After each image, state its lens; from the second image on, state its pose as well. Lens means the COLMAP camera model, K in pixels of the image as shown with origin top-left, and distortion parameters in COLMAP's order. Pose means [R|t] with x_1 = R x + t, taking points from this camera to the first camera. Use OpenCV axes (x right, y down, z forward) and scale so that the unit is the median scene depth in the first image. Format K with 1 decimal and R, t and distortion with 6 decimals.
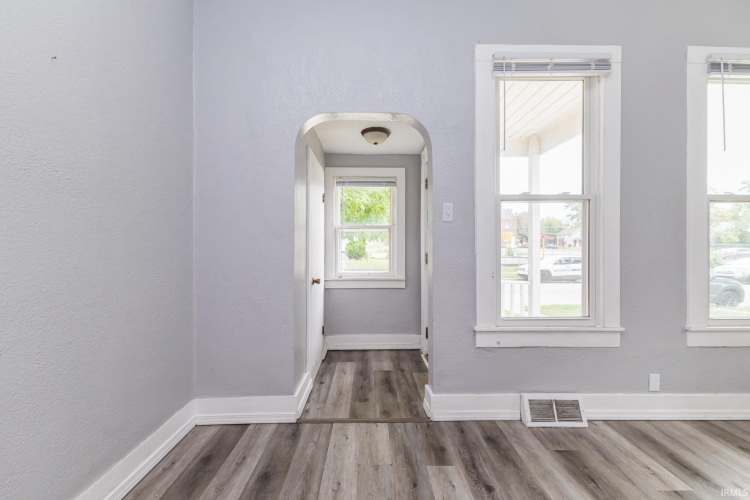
lens RADIAL K [[320.3, 0, 376.8], [0, 320.3, 246.3], [0, 0, 1]] dist [0.006244, -0.000242]
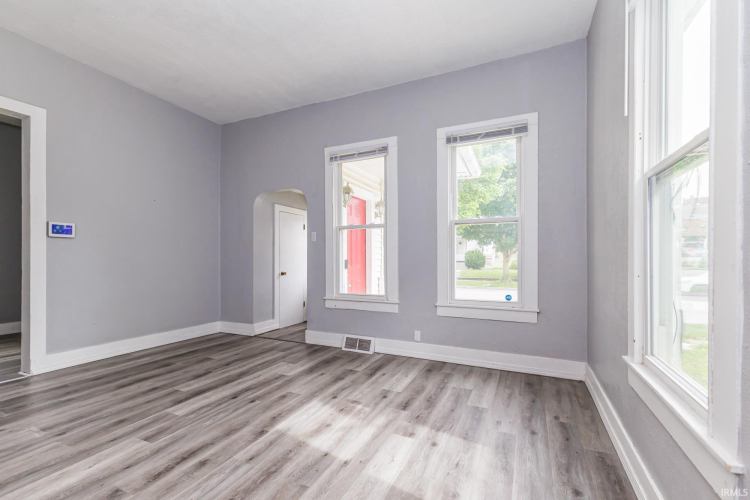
lens RADIAL K [[325.7, 0, 377.8], [0, 325.7, 257.5], [0, 0, 1]] dist [0.010031, -0.000096]
pose [[0.903235, -0.003127, -0.429135, 1.408706], [0.005177, 0.999980, 0.003610, 0.012705], [0.429115, -0.005482, 0.903233, -0.600880]]
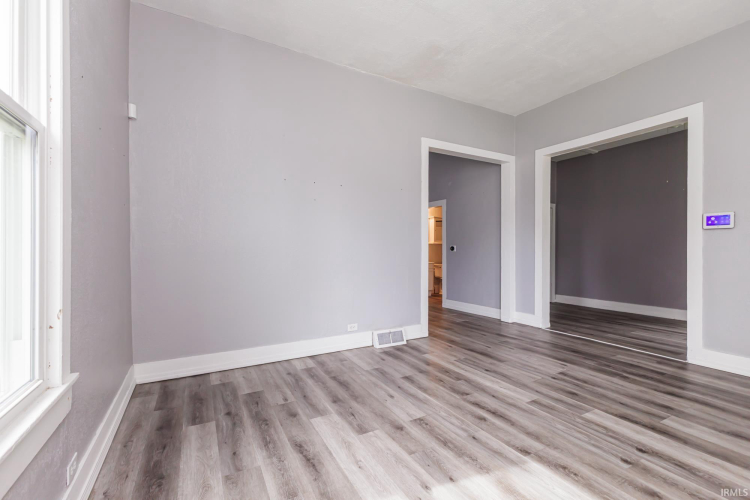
lens RADIAL K [[331.6, 0, 375.0], [0, 331.6, 250.0], [0, 0, 1]] dist [0.004394, -0.000219]
pose [[-0.884471, -0.007706, -0.466531, 1.417128], [-0.005096, 0.999964, -0.006856, 0.026739], [0.466567, -0.003687, -0.884478, 0.688647]]
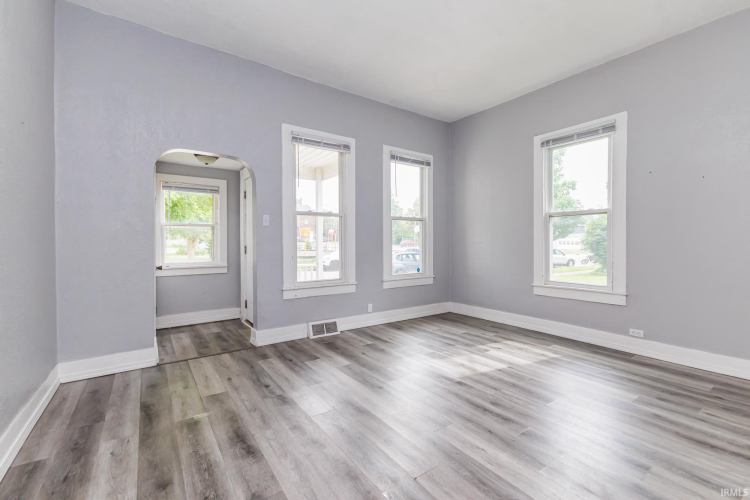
lens RADIAL K [[320.3, 0, 376.8], [0, 320.3, 246.3], [0, 0, 1]] dist [0.006244, -0.000242]
pose [[0.824354, -0.009872, 0.565988, -0.242274], [-0.000262, 0.999841, 0.017820, -0.001470], [-0.566074, -0.014838, 0.824221, -0.685108]]
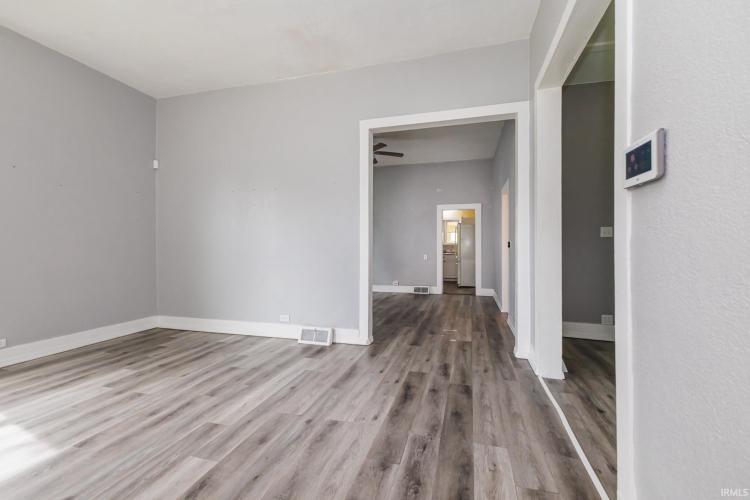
lens RADIAL K [[331.6, 0, 375.0], [0, 331.6, 250.0], [0, 0, 1]] dist [0.004394, -0.000219]
pose [[-0.952485, -0.009342, 0.304443, -0.284388], [-0.006601, 0.999928, 0.010031, 0.018283], [-0.304515, 0.007545, -0.952478, 0.701333]]
